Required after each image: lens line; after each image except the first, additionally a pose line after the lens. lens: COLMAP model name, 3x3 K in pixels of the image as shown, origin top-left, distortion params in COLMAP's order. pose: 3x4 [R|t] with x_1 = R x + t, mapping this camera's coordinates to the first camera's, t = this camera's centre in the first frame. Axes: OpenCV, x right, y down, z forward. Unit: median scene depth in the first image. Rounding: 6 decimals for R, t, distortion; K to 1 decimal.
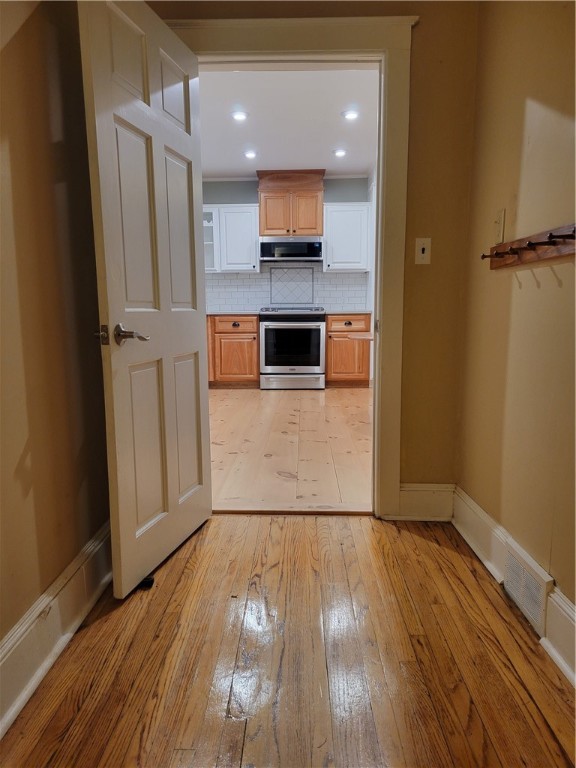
lens RADIAL K [[568.4, 0, 284.5], [0, 568.4, 392.1], [0, 0, 1]] dist [0.073427, -0.053597]
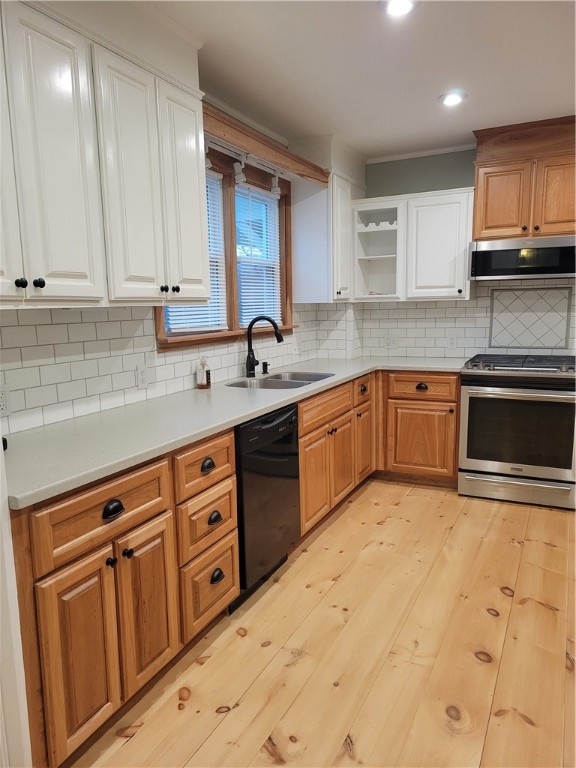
lens RADIAL K [[567.6, 0, 290.9], [0, 567.6, 393.3], [0, 0, 1]] dist [0.073071, -0.057229]
pose [[0.913599, 0.056310, -0.402698, 0.034409], [-0.049007, 0.998394, 0.028424, -0.121294], [0.403652, -0.006233, 0.914891, 0.372307]]
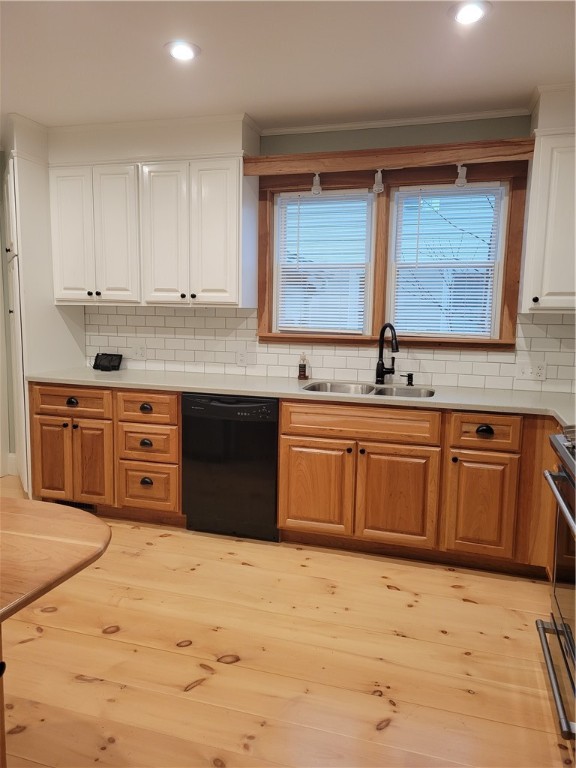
lens RADIAL K [[573.7, 0, 288.0], [0, 573.7, 384.0], [0, 0, 1]] dist [0.080290, -0.066154]
pose [[-0.276532, 0.130419, -0.952114, 0.321233], [-0.155011, 0.971721, 0.178126, -0.202872], [0.948421, 0.196846, -0.248496, 0.907155]]
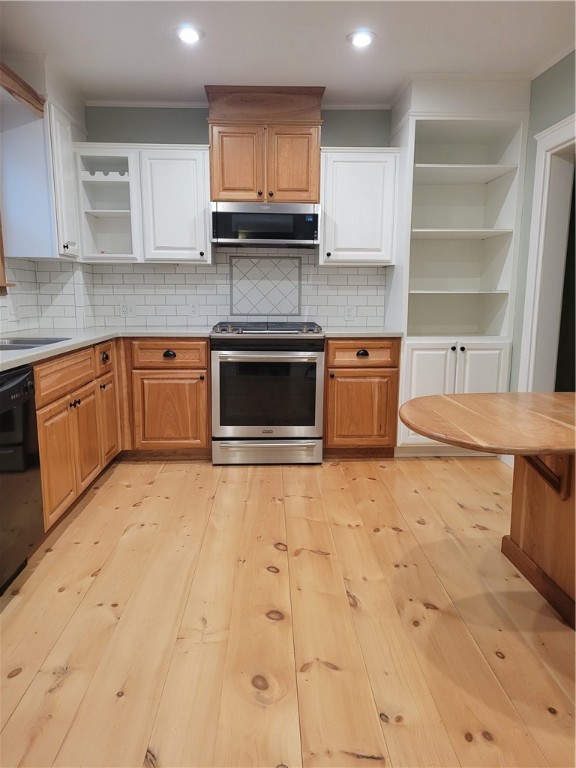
lens RADIAL K [[568.4, 0, 289.3], [0, 568.4, 388.0], [0, 0, 1]] dist [0.072245, -0.053186]
pose [[0.997415, 0.000923, 0.071845, -0.005883], [-0.002041, 0.999878, 0.015490, -0.092903], [-0.071822, -0.015597, 0.997296, 0.412833]]
